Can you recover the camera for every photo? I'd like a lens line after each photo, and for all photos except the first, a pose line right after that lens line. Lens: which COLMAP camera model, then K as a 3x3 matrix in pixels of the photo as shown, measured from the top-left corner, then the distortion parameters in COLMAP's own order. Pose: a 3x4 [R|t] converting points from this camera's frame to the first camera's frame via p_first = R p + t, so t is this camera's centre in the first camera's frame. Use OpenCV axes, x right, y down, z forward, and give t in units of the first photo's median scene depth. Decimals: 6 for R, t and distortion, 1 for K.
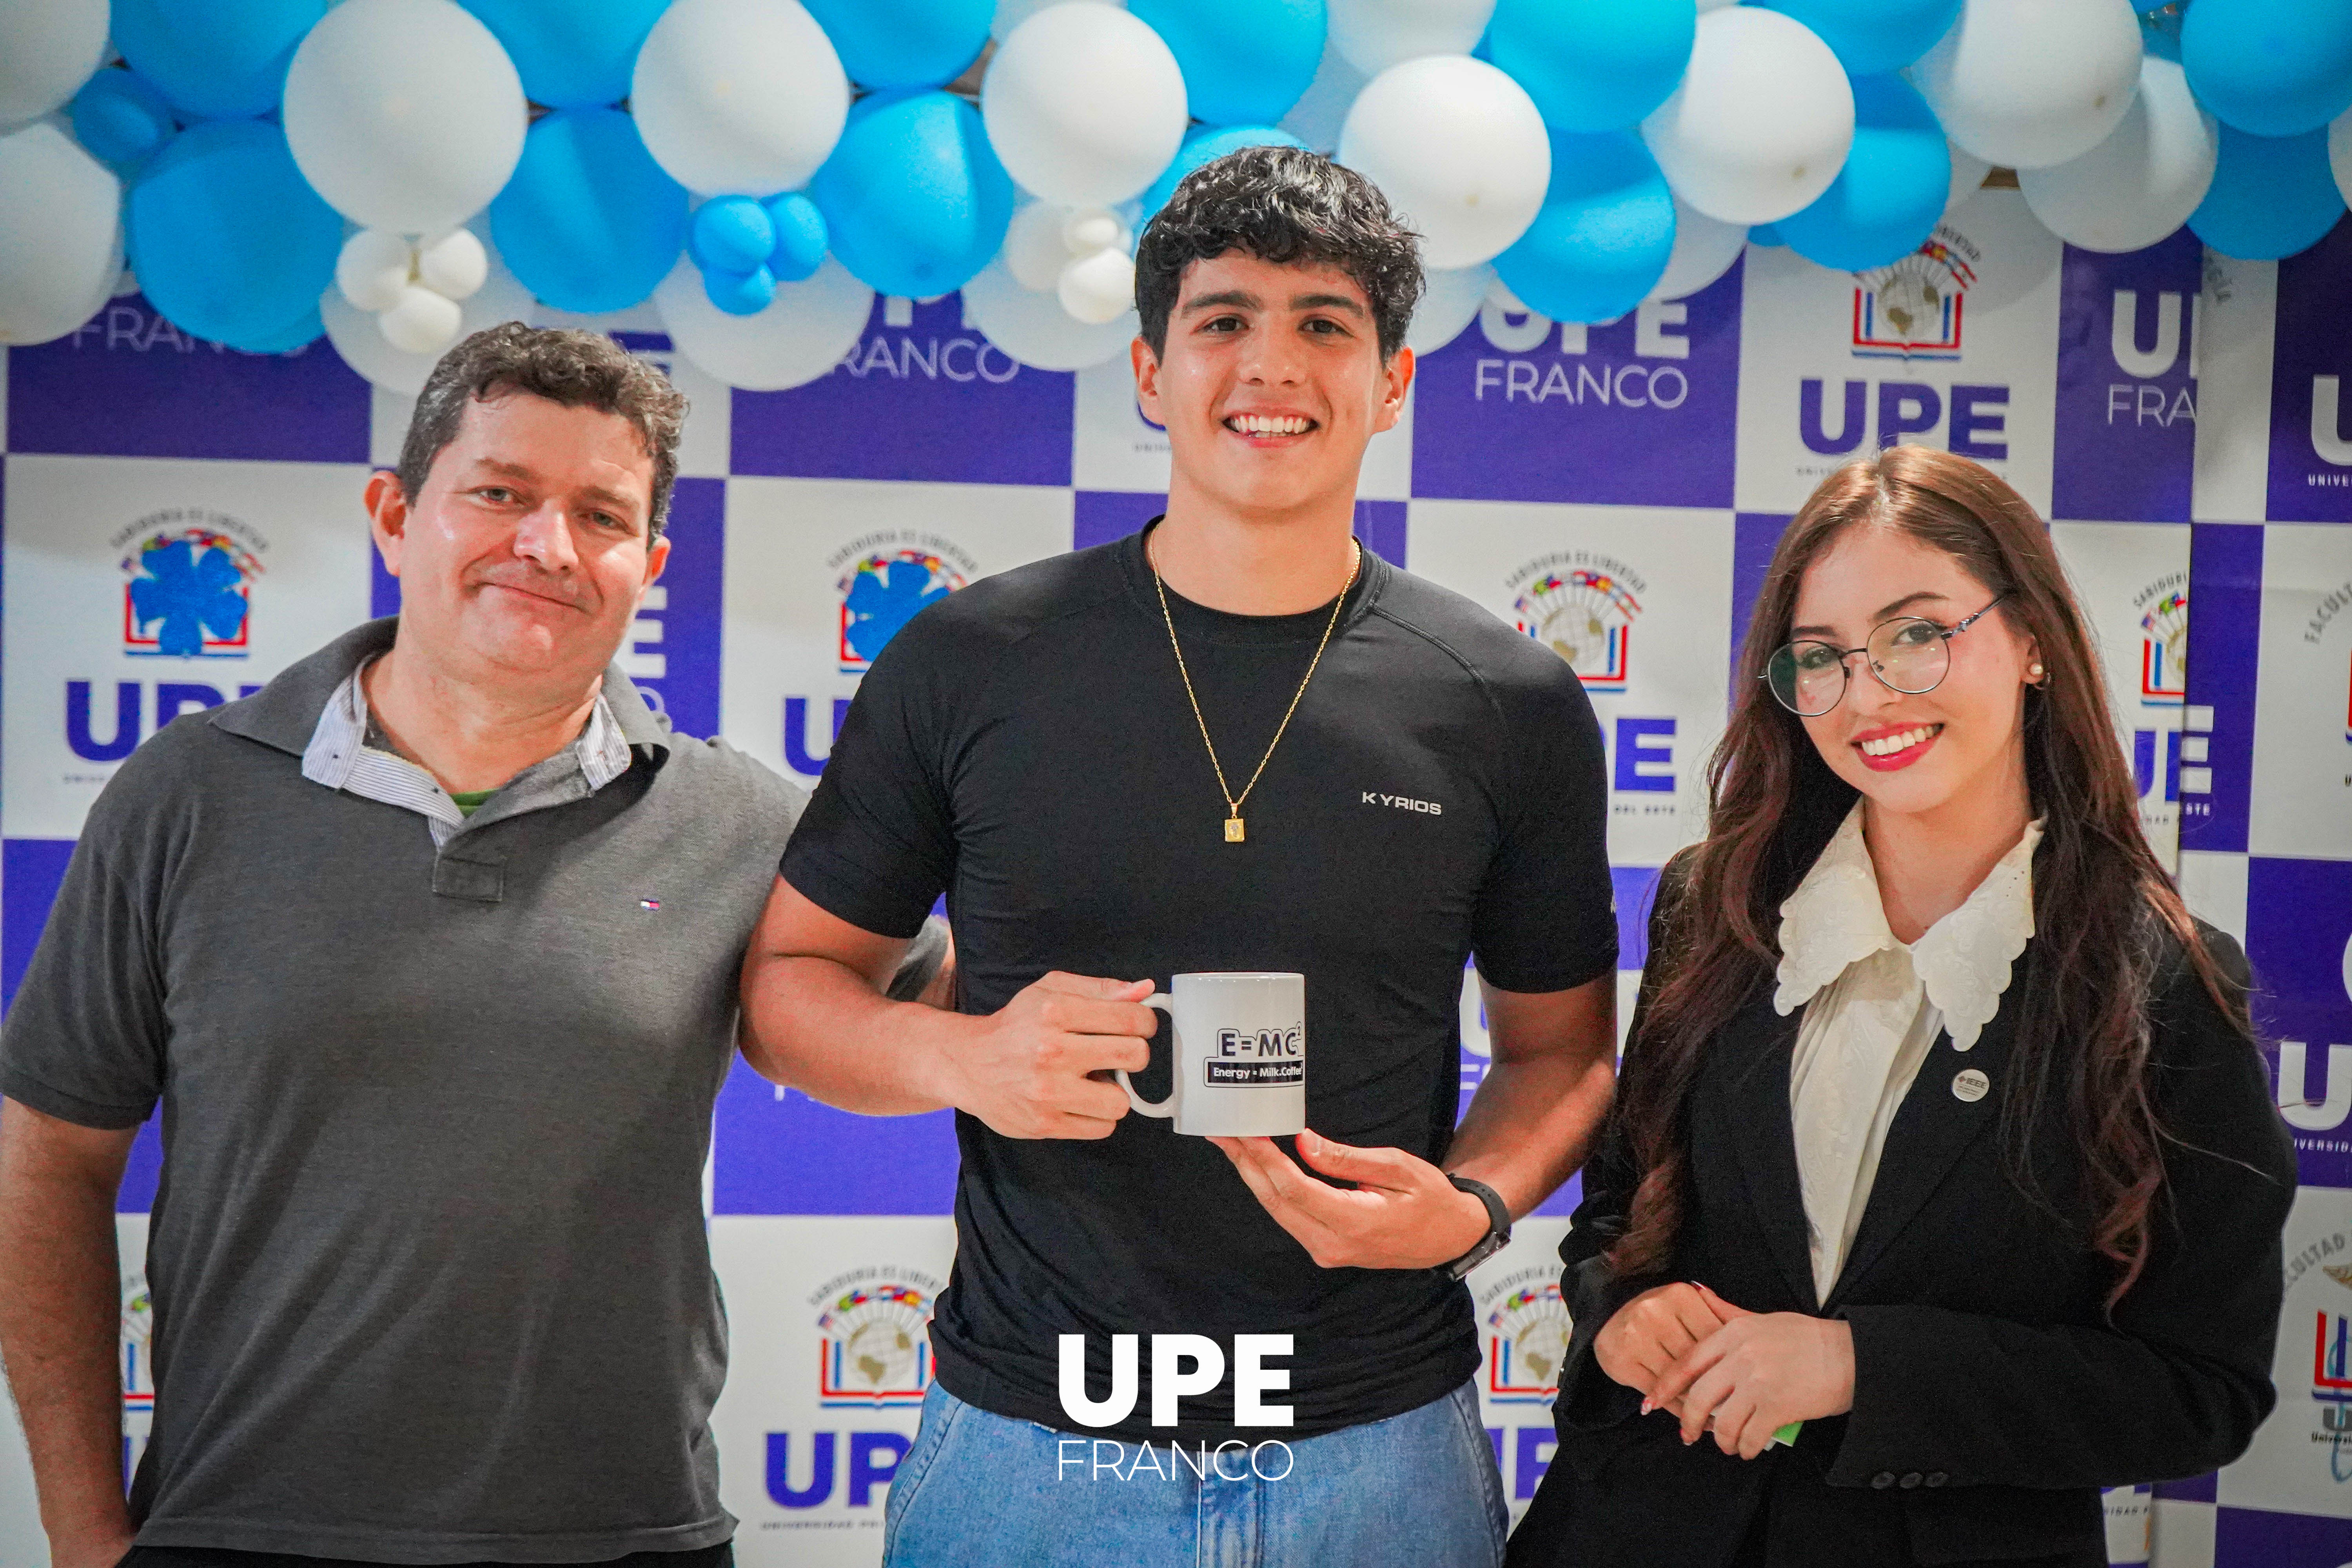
lens RADIAL K [[3616.6, 0, 1176.0], [0, 3616.6, 784.0], [0, 0, 1]] dist [-0.010629, -0.016211]
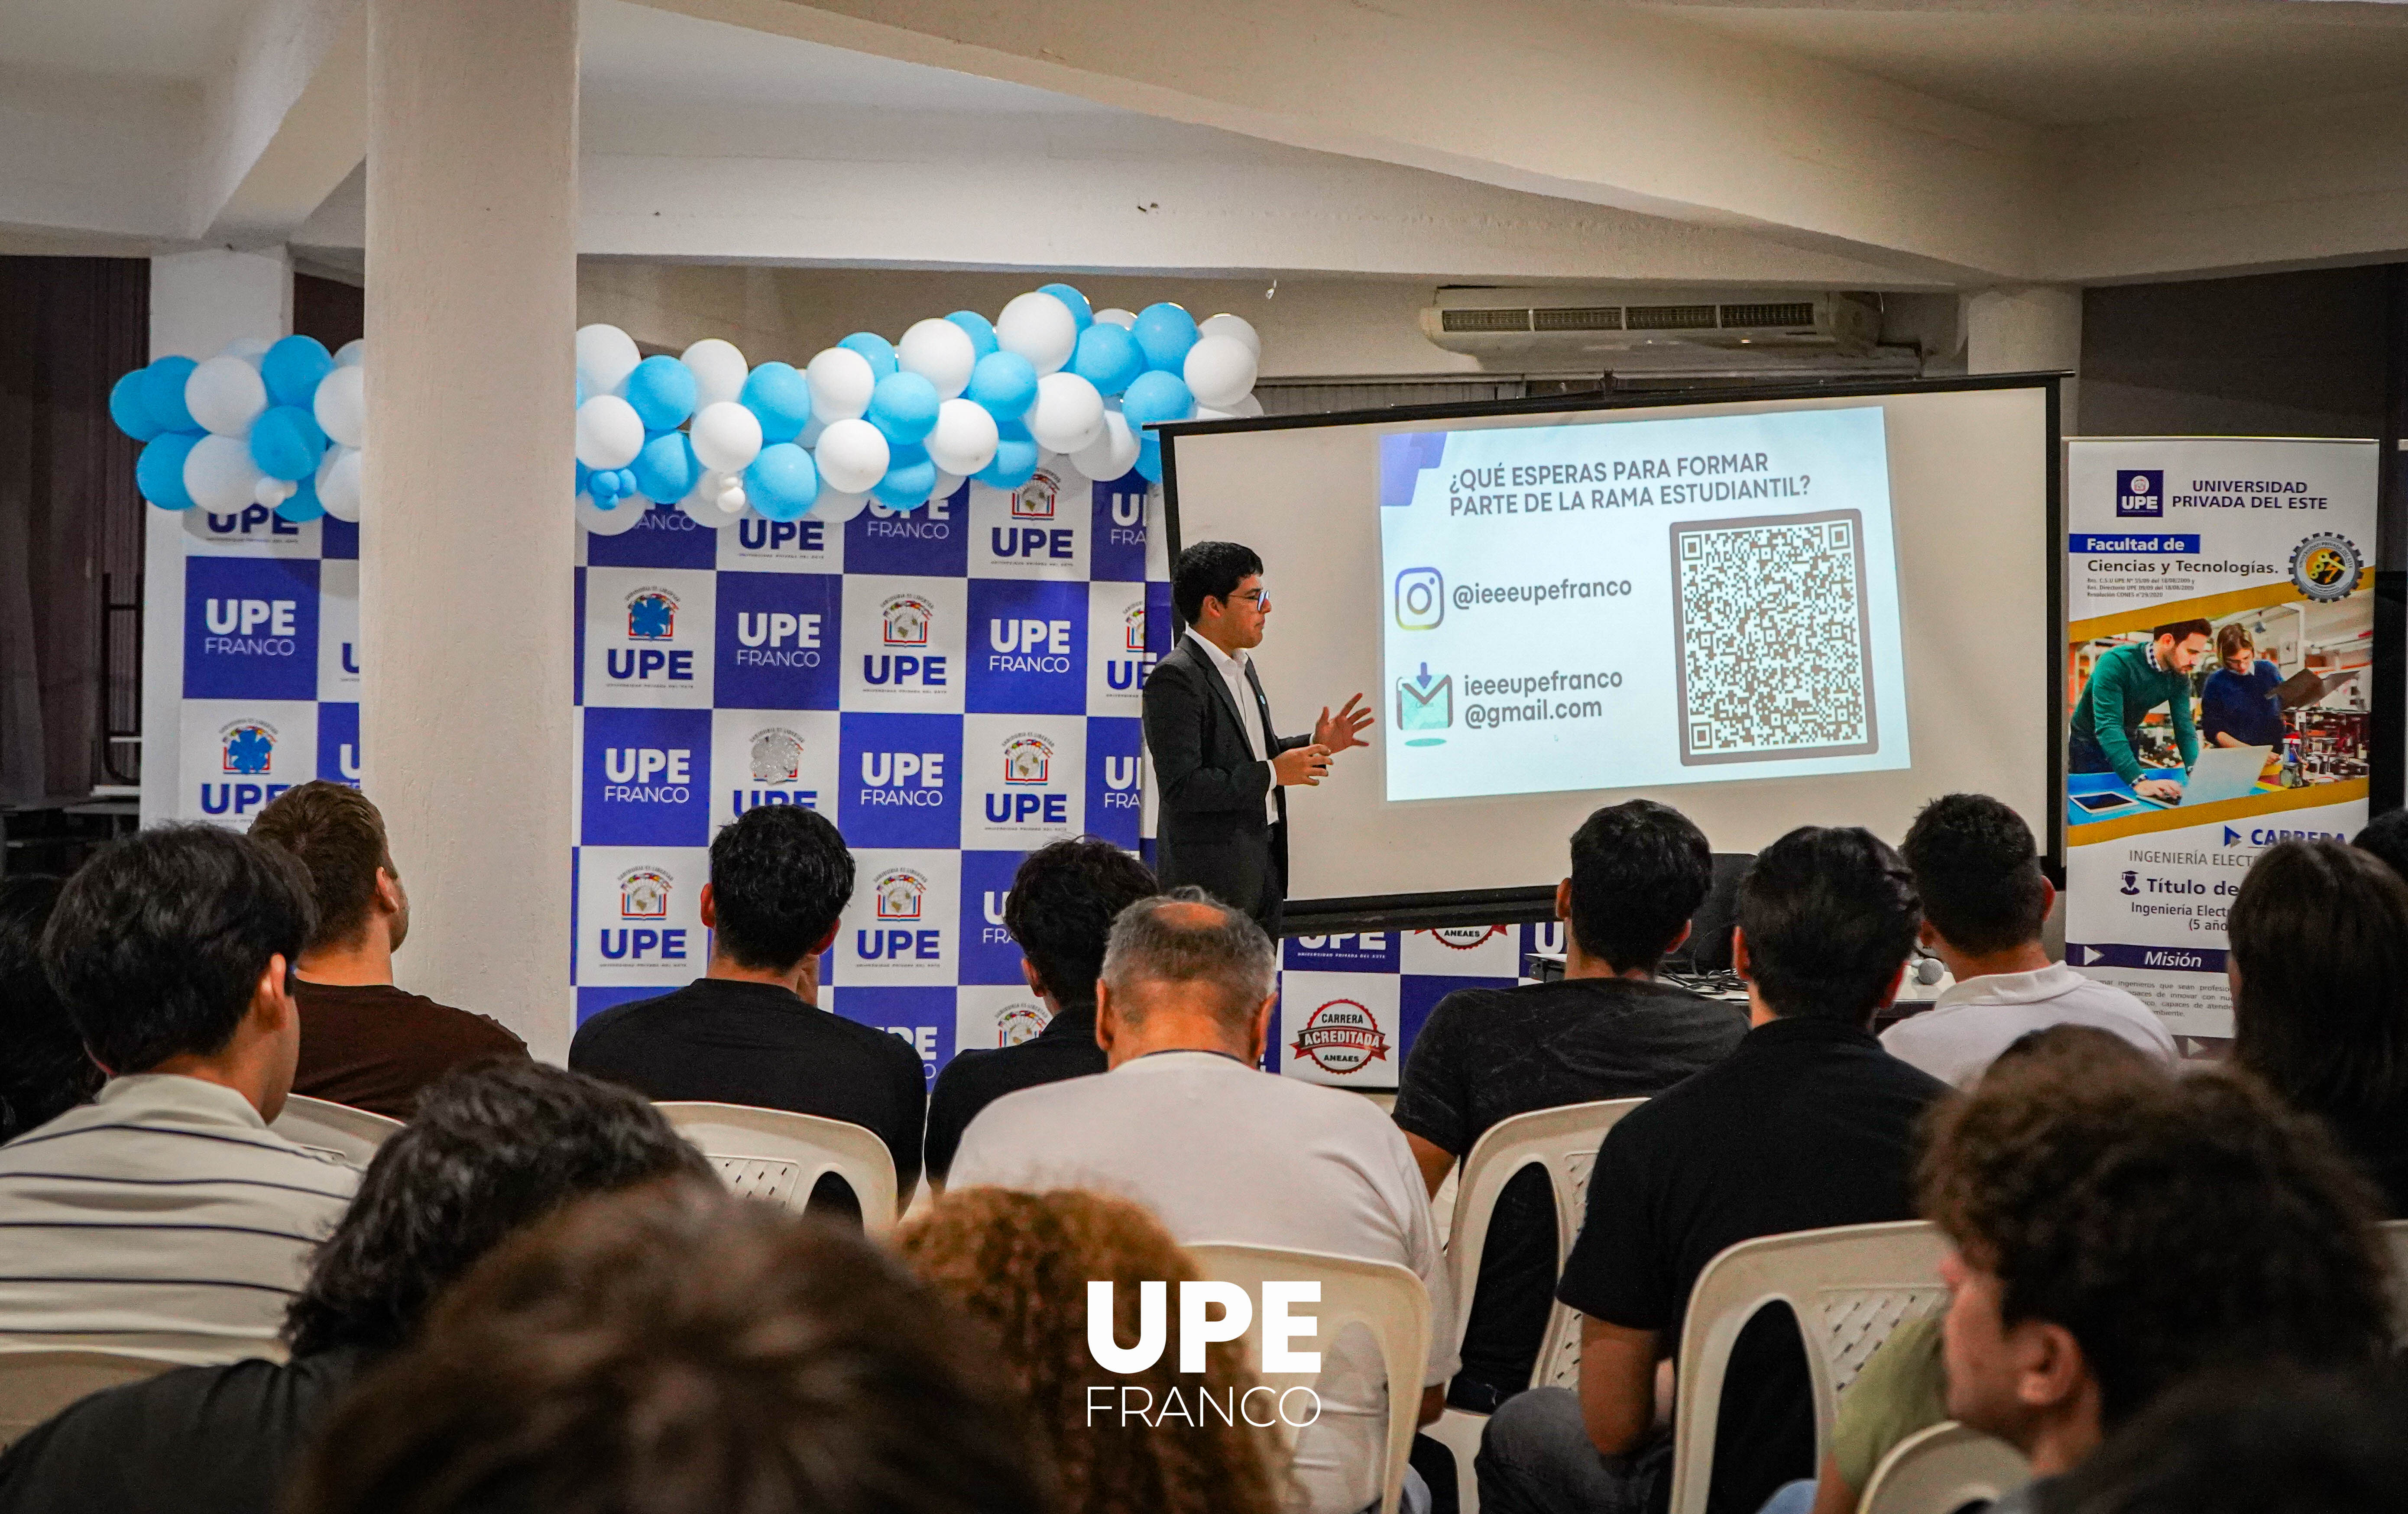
lens RADIAL K [[3882.9, 0, 1204.0], [0, 3882.9, 757.0], [0, 0, 1]] dist [-0.053285, -0.091146]
pose [[0.989415, -0.009230, 0.144817, -0.085825], [0.013685, 0.999462, -0.029797, 0.142532], [-0.144464, 0.031464, 0.989010, -1.828820]]
